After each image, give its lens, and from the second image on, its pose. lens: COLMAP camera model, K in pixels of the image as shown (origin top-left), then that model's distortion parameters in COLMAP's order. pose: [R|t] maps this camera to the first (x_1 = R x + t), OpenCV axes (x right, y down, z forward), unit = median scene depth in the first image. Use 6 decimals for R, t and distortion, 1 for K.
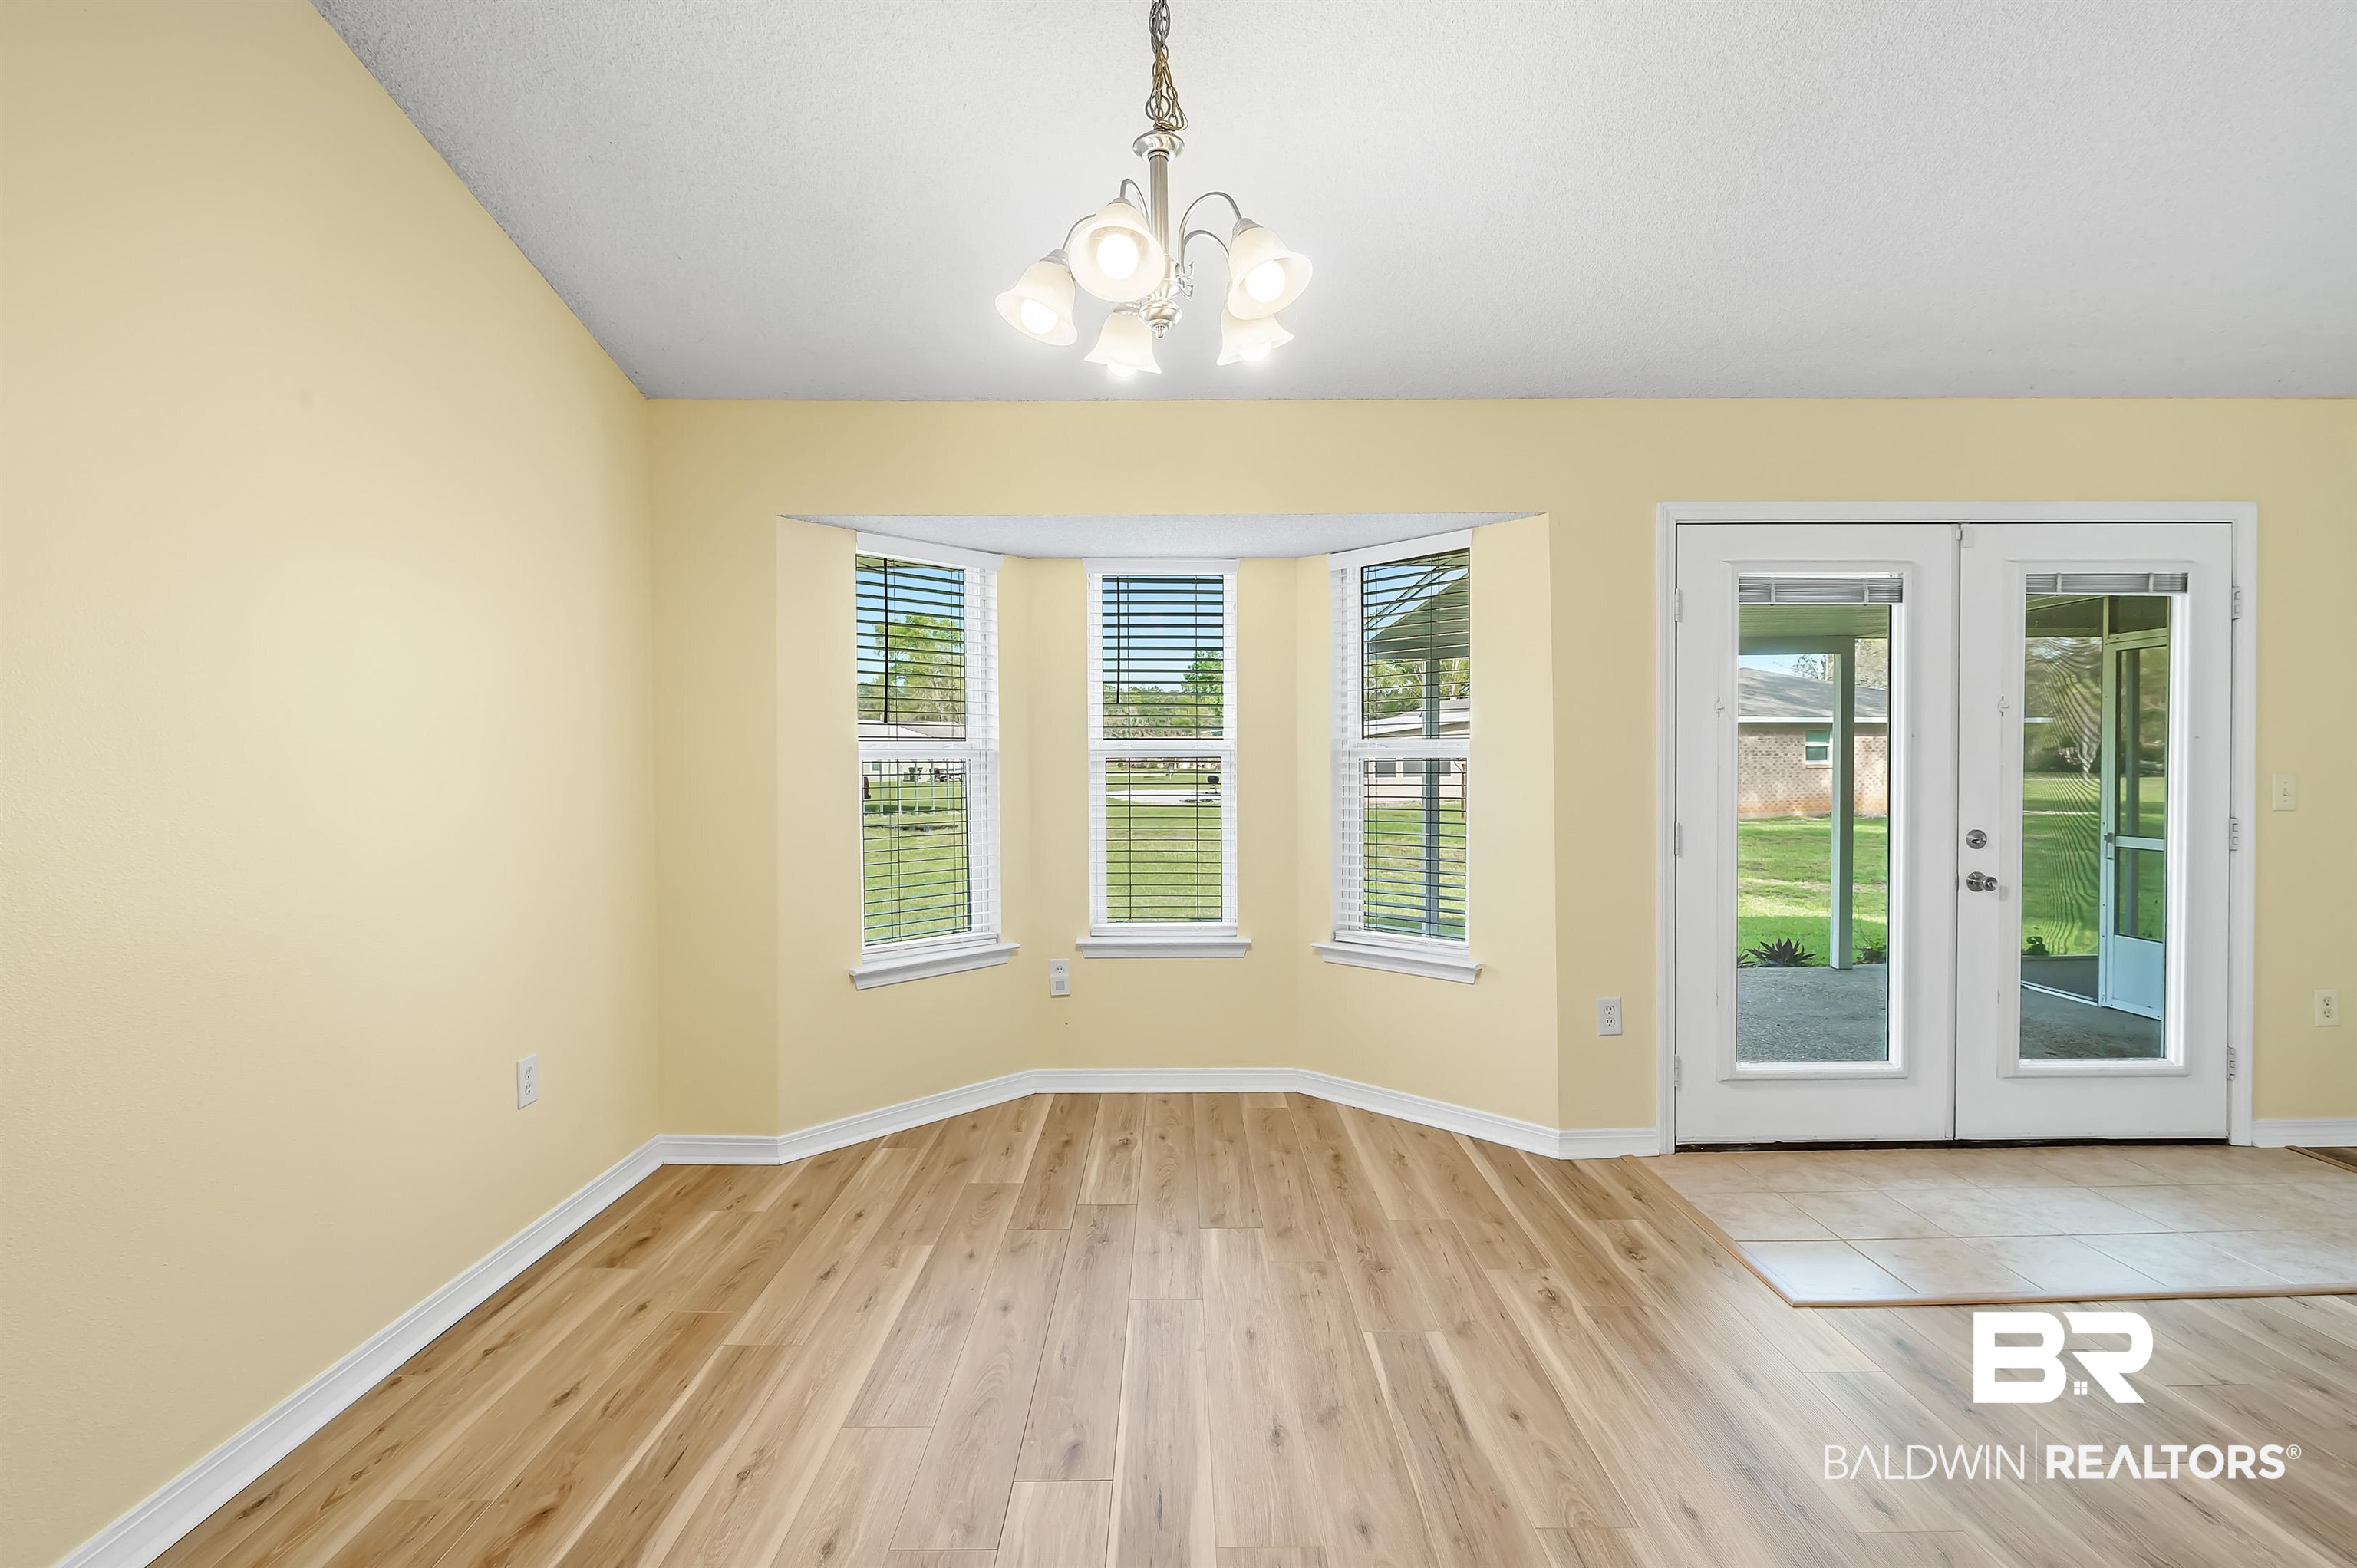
lens RADIAL K [[1088.6, 0, 1195.1], [0, 1088.6, 777.7], [0, 0, 1]] dist [0.001953, -0.000522]
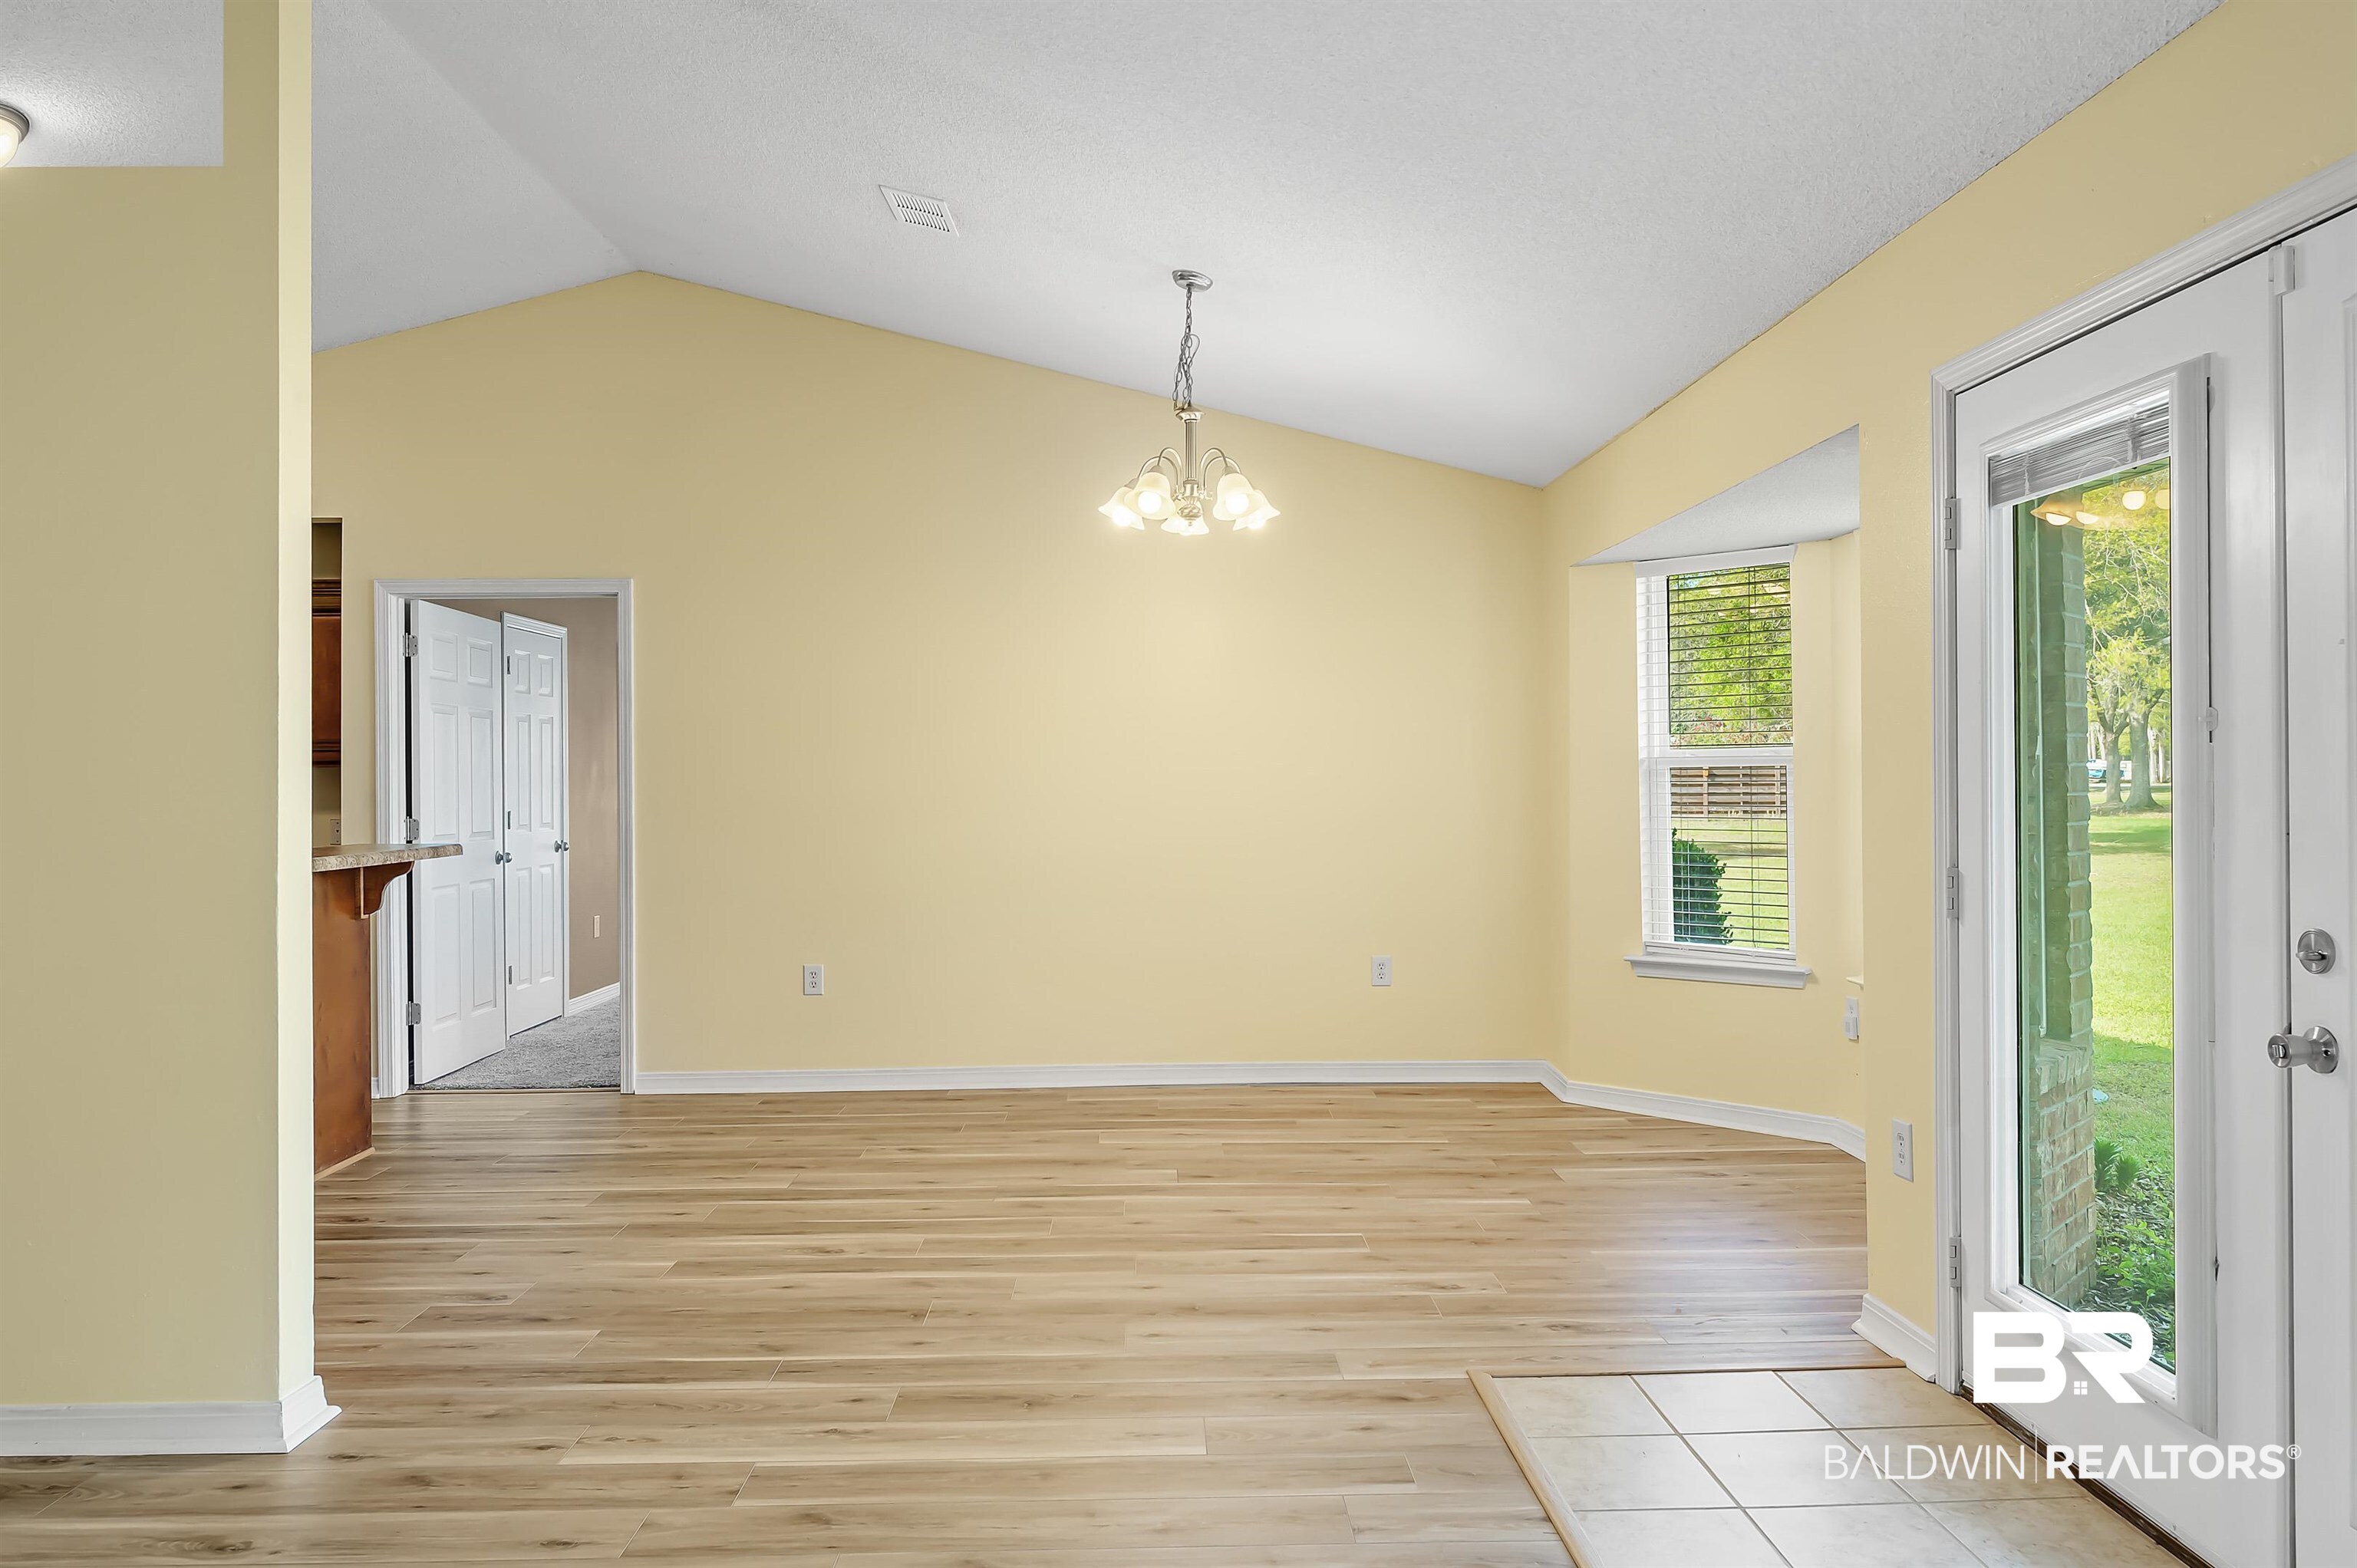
lens RADIAL K [[1546.1, 0, 1144.5], [0, 1546.1, 773.0], [0, 0, 1]] dist [-0.000337, 0.001270]
pose [[-0.021492, -0.003675, -0.999762, 1.348751], [-0.005363, 0.999979, -0.003560, -0.011400], [0.999755, 0.005286, -0.021511, 0.543109]]
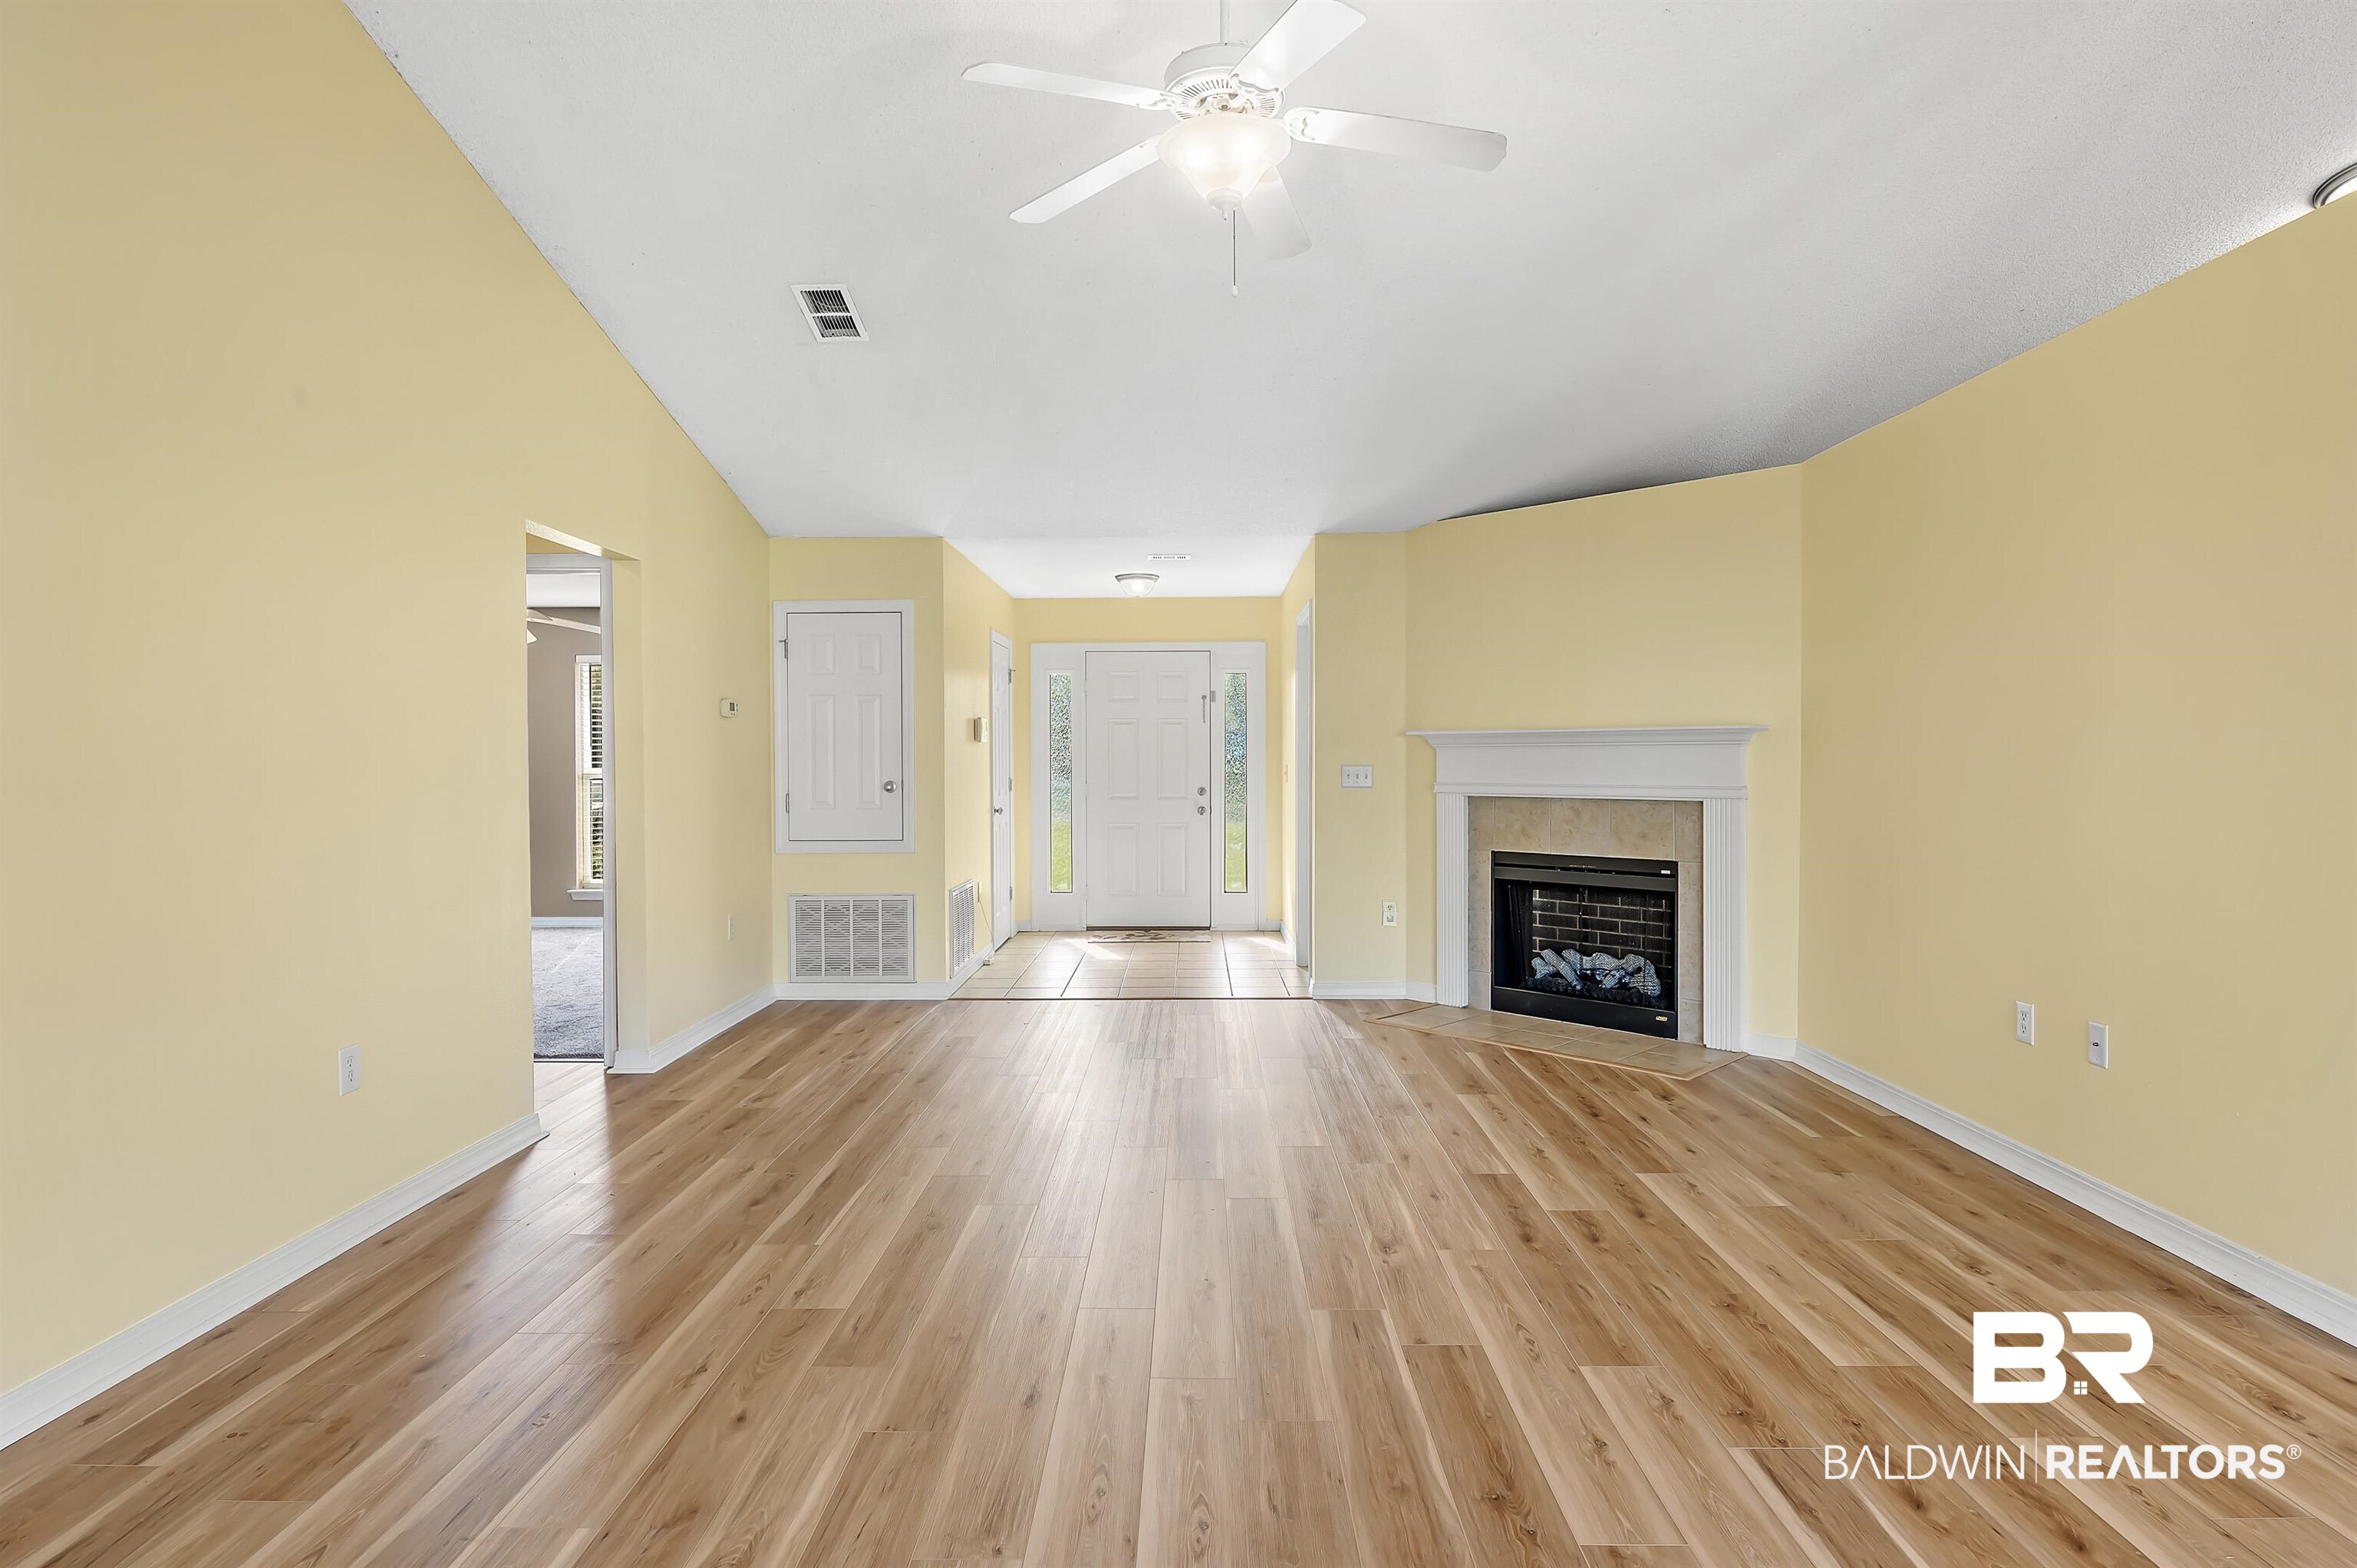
lens RADIAL K [[1267.8, 0, 1181.7], [0, 1267.8, 774.1], [0, 0, 1]] dist [-0.003585, -0.000764]
pose [[-0.998598, 0.004382, 0.052751, 1.185431], [0.005861, 0.999593, 0.027920, -0.012185], [-0.052607, 0.028190, -0.998217, 0.796857]]
